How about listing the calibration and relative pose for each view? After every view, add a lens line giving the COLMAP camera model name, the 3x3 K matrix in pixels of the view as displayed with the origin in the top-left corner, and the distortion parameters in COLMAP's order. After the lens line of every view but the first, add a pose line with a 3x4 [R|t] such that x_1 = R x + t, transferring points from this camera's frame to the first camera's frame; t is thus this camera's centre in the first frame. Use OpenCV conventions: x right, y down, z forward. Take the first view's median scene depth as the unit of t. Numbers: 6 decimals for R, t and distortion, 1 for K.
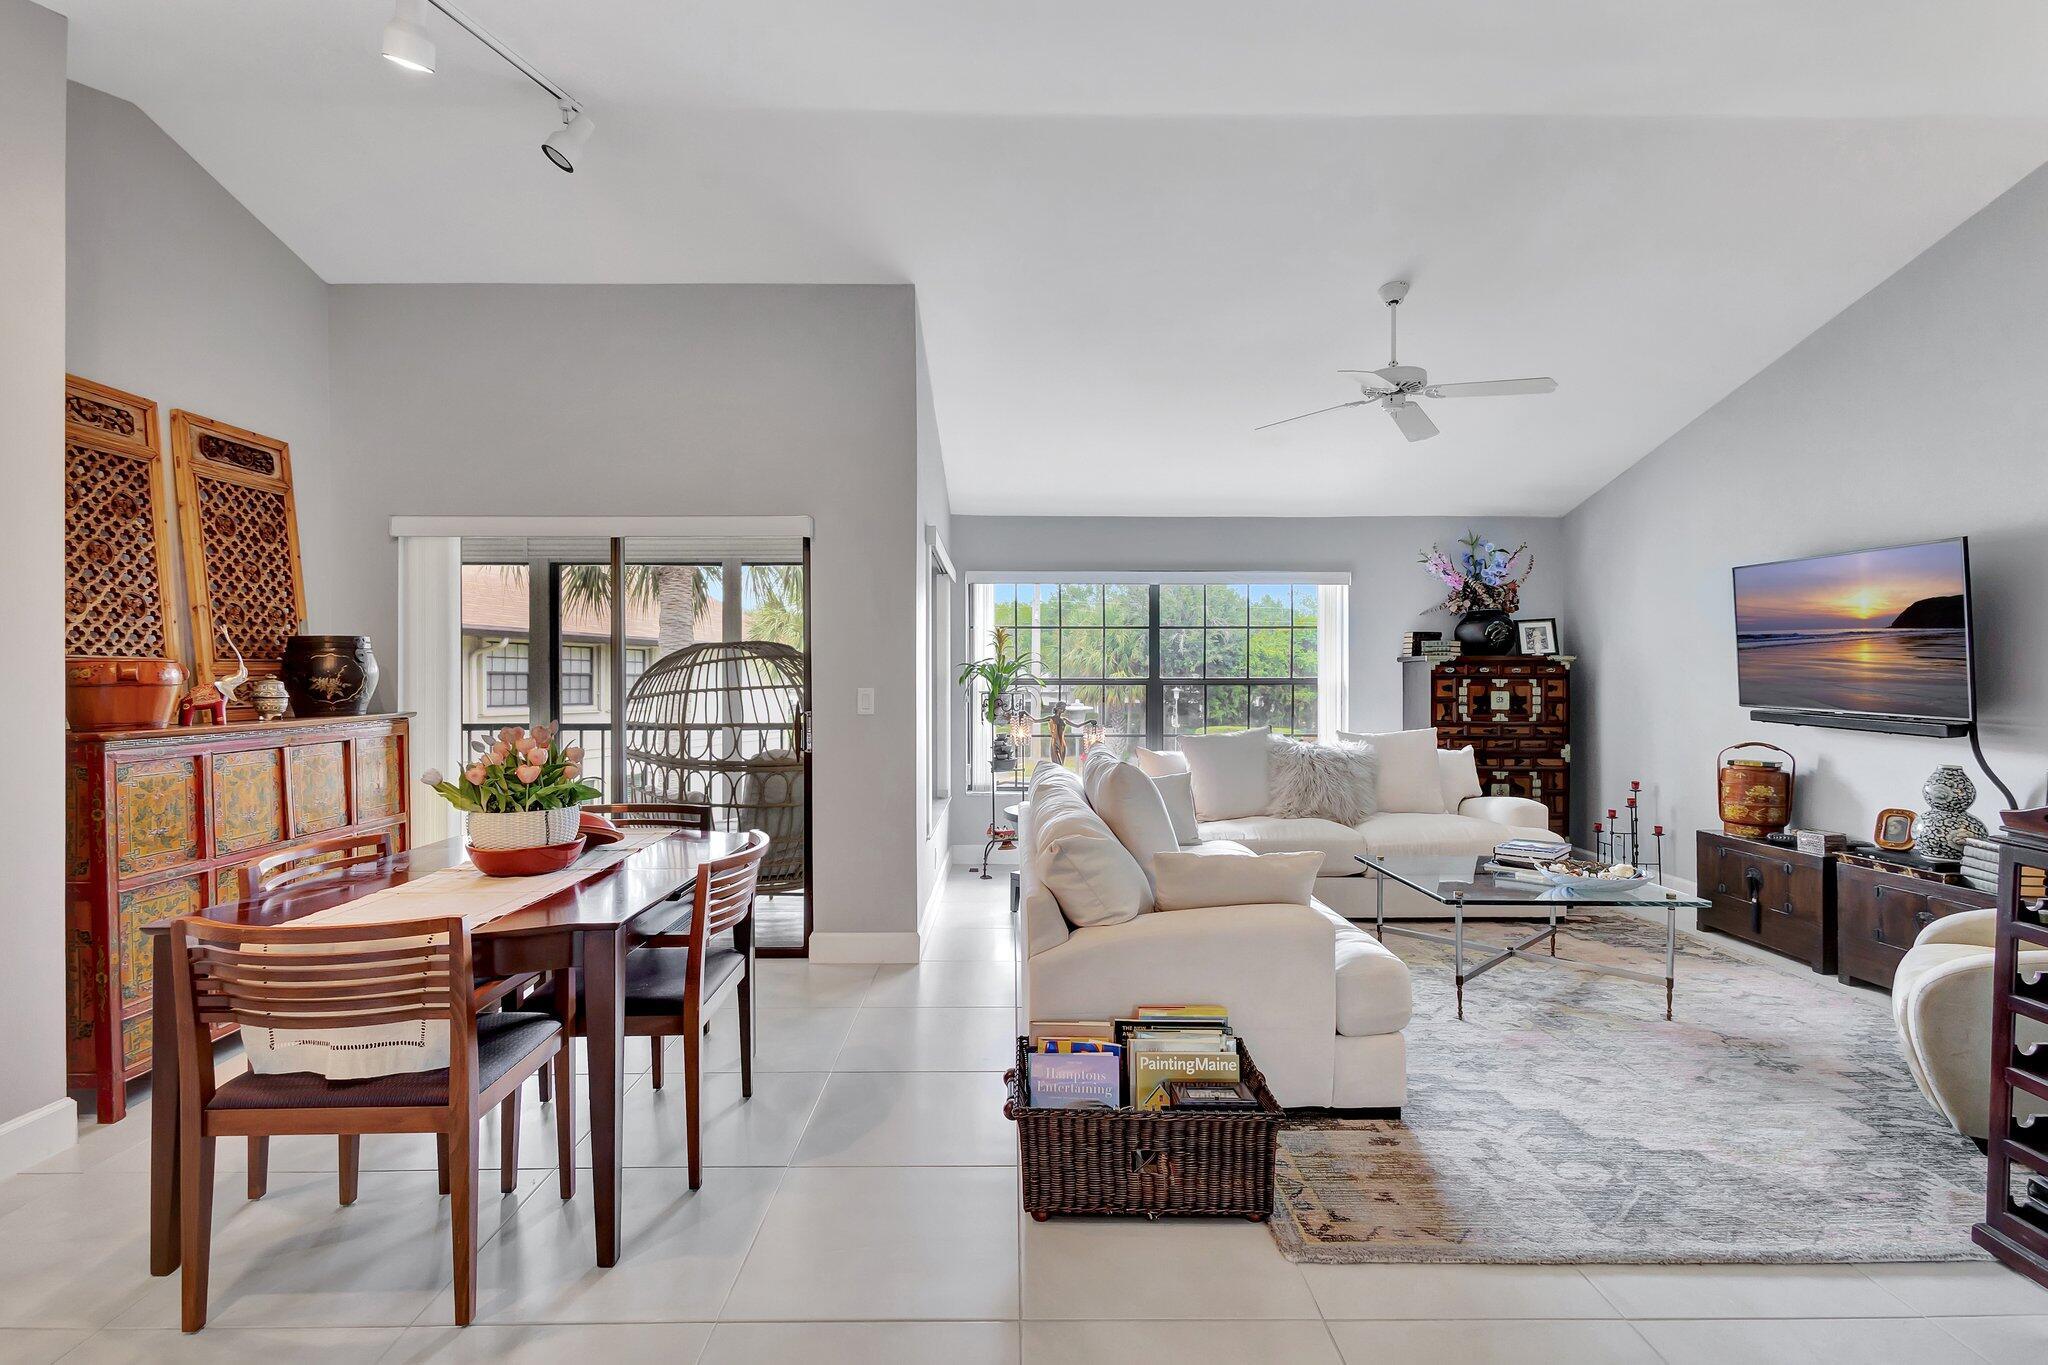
lens RADIAL K [[978.5, 0, 1009.2], [0, 978.5, 681.7], [0, 0, 1]] dist [0.004079, 0.000144]
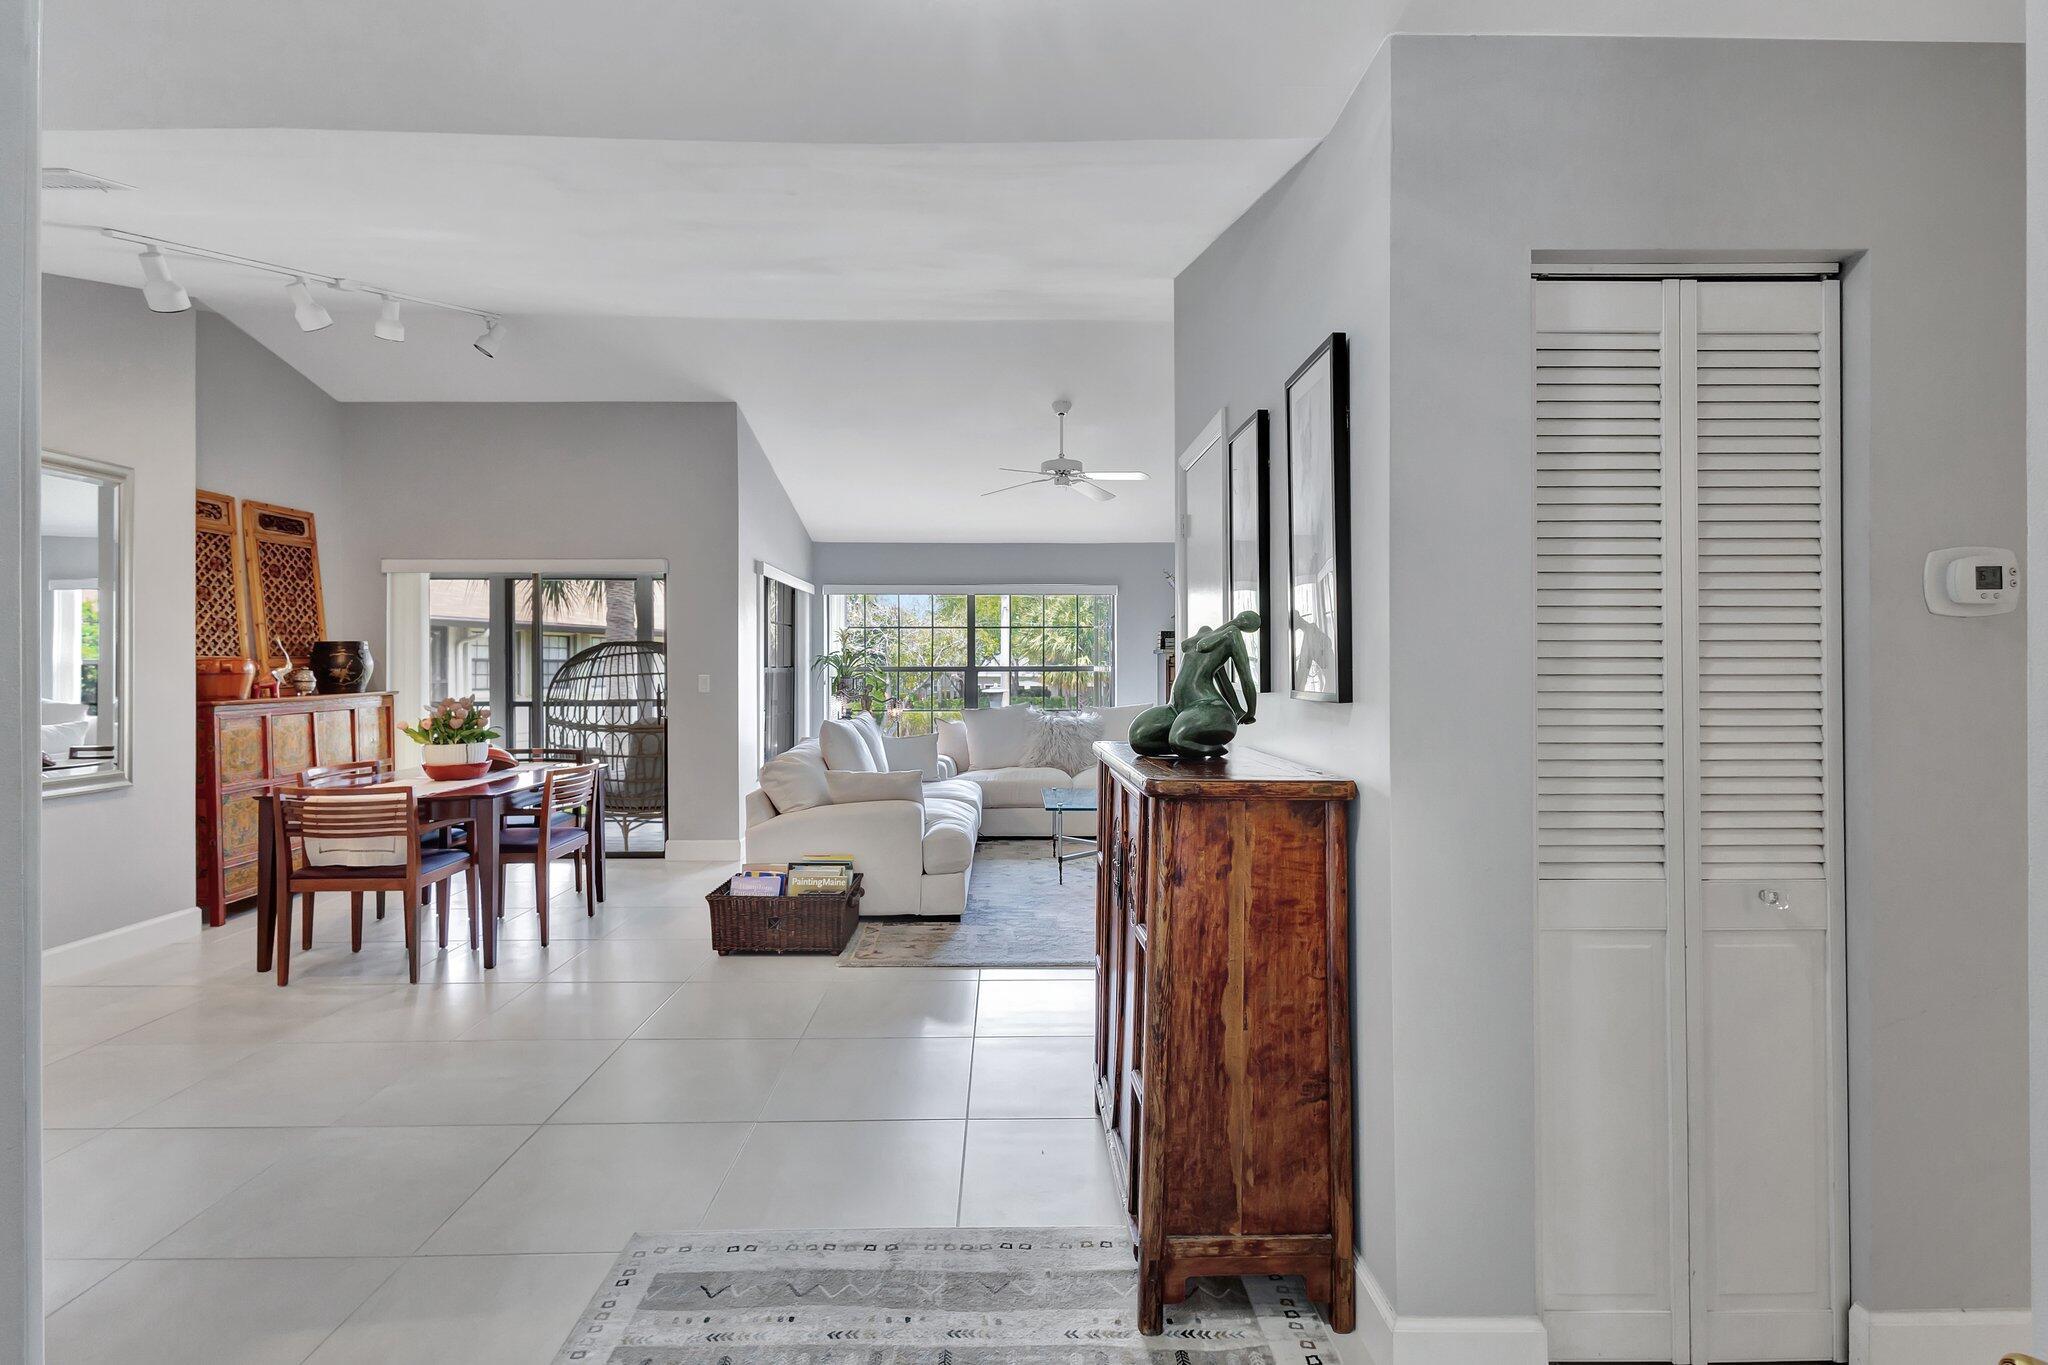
lens RADIAL K [[985.0, 0, 1016.9], [0, 985.0, 665.0], [0, 0, 1]] dist [0.002700, 0.000552]
pose [[0.999989, -0.000652, 0.004553, 0.330590], [0.000655, 1.000000, -0.000567, -0.007147], [-0.004553, 0.000570, 0.999989, -0.507768]]
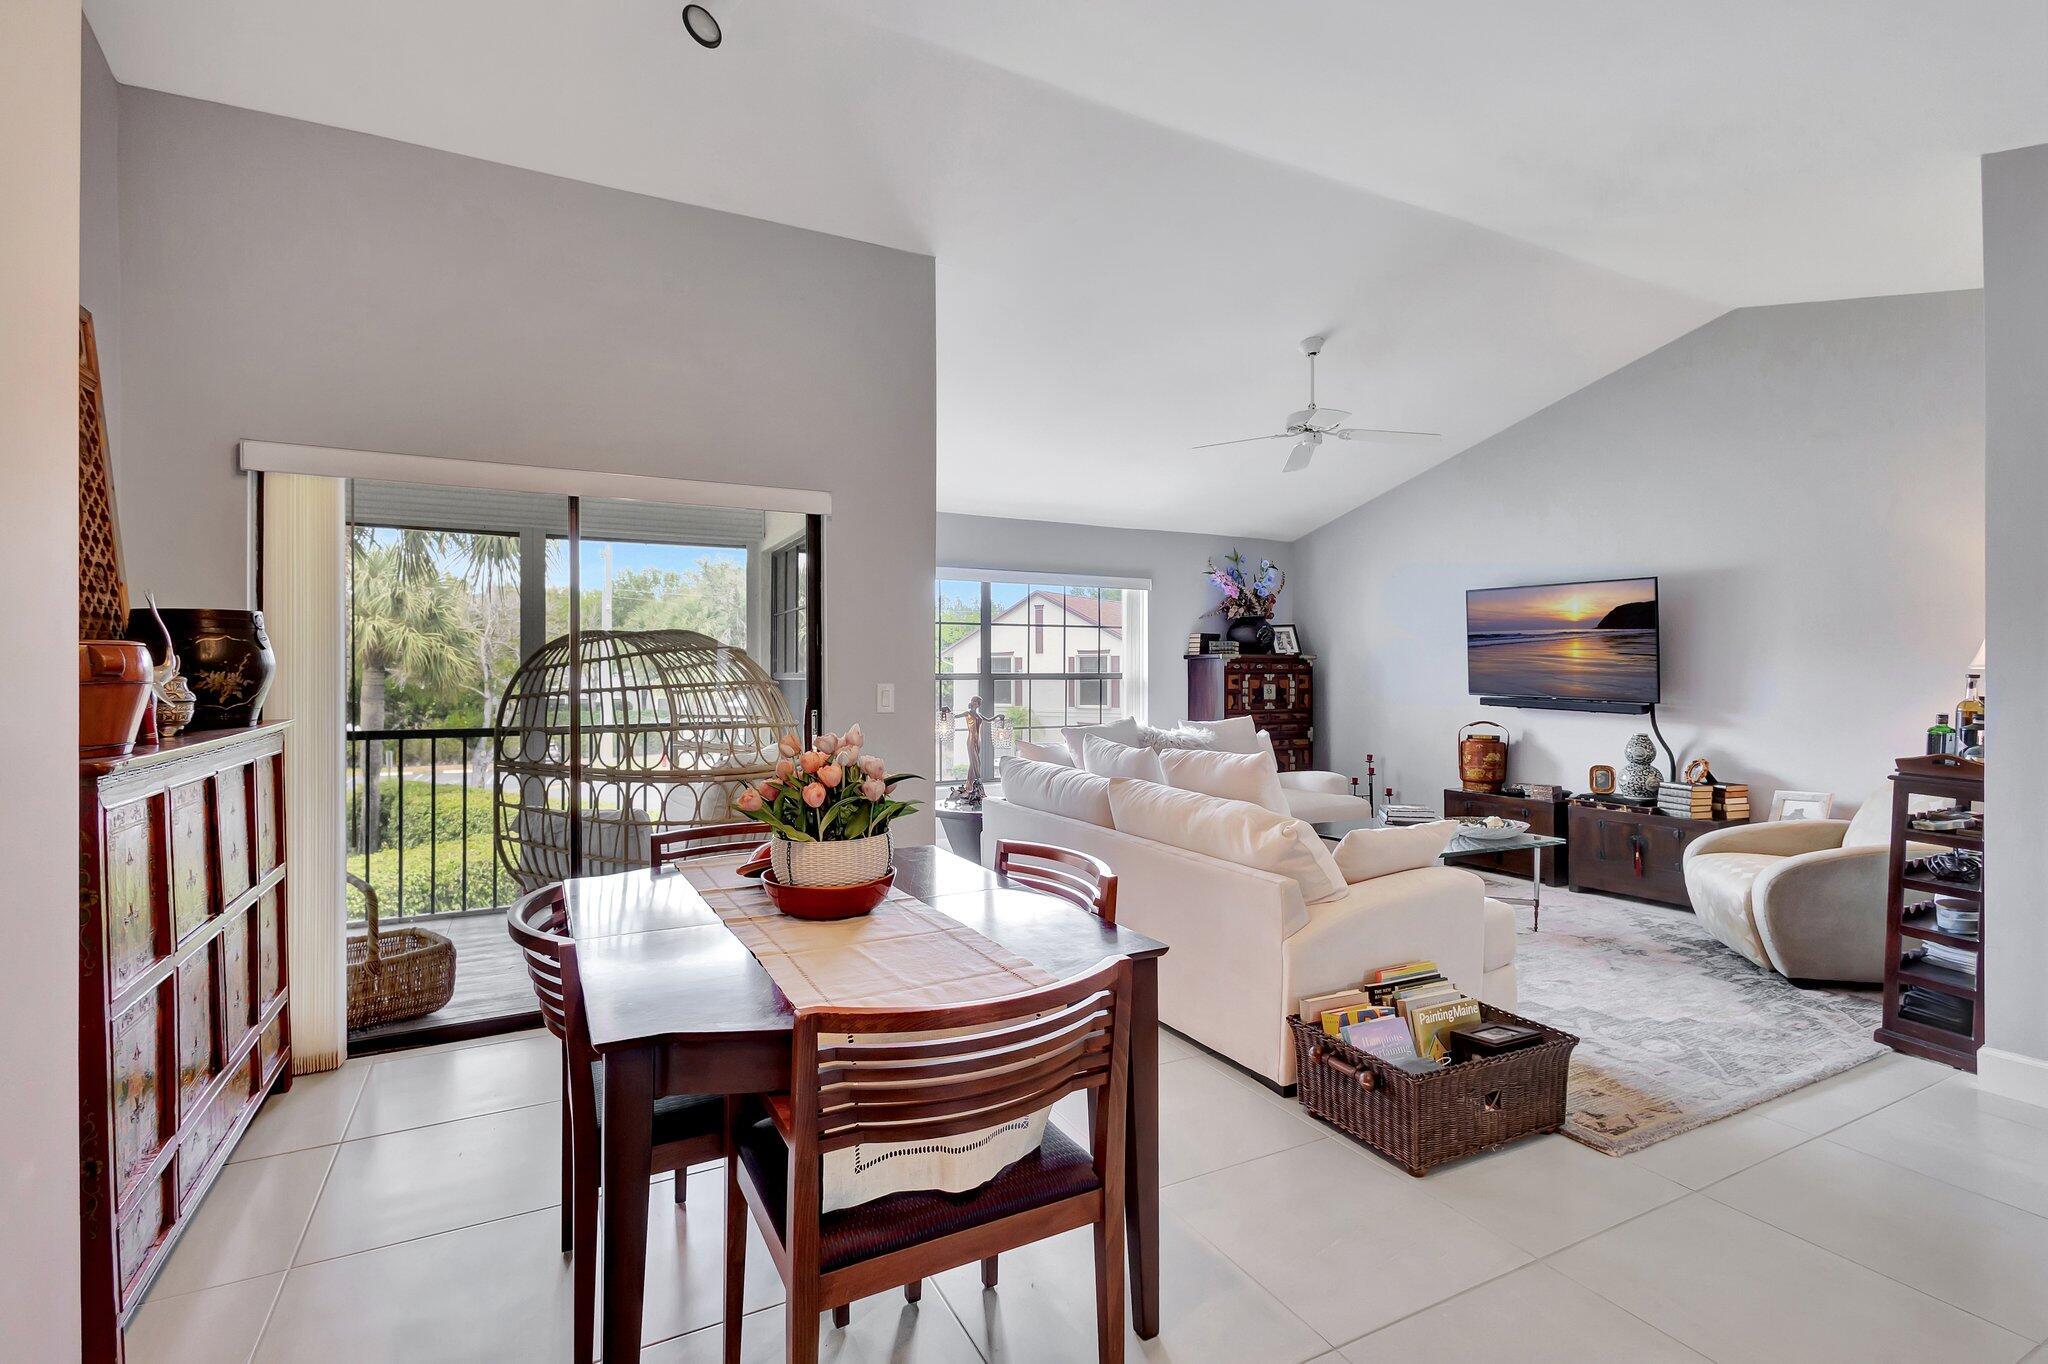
lens RADIAL K [[955.4, 0, 1017.3], [0, 955.4, 676.4], [0, 0, 1]] dist [0.003879, 0.000164]
pose [[0.890648, -0.001163, 0.454691, -0.461838], [0.001356, 0.999999, -0.000098, 0.000009], [-0.454691, 0.000704, 0.890649, 0.144889]]
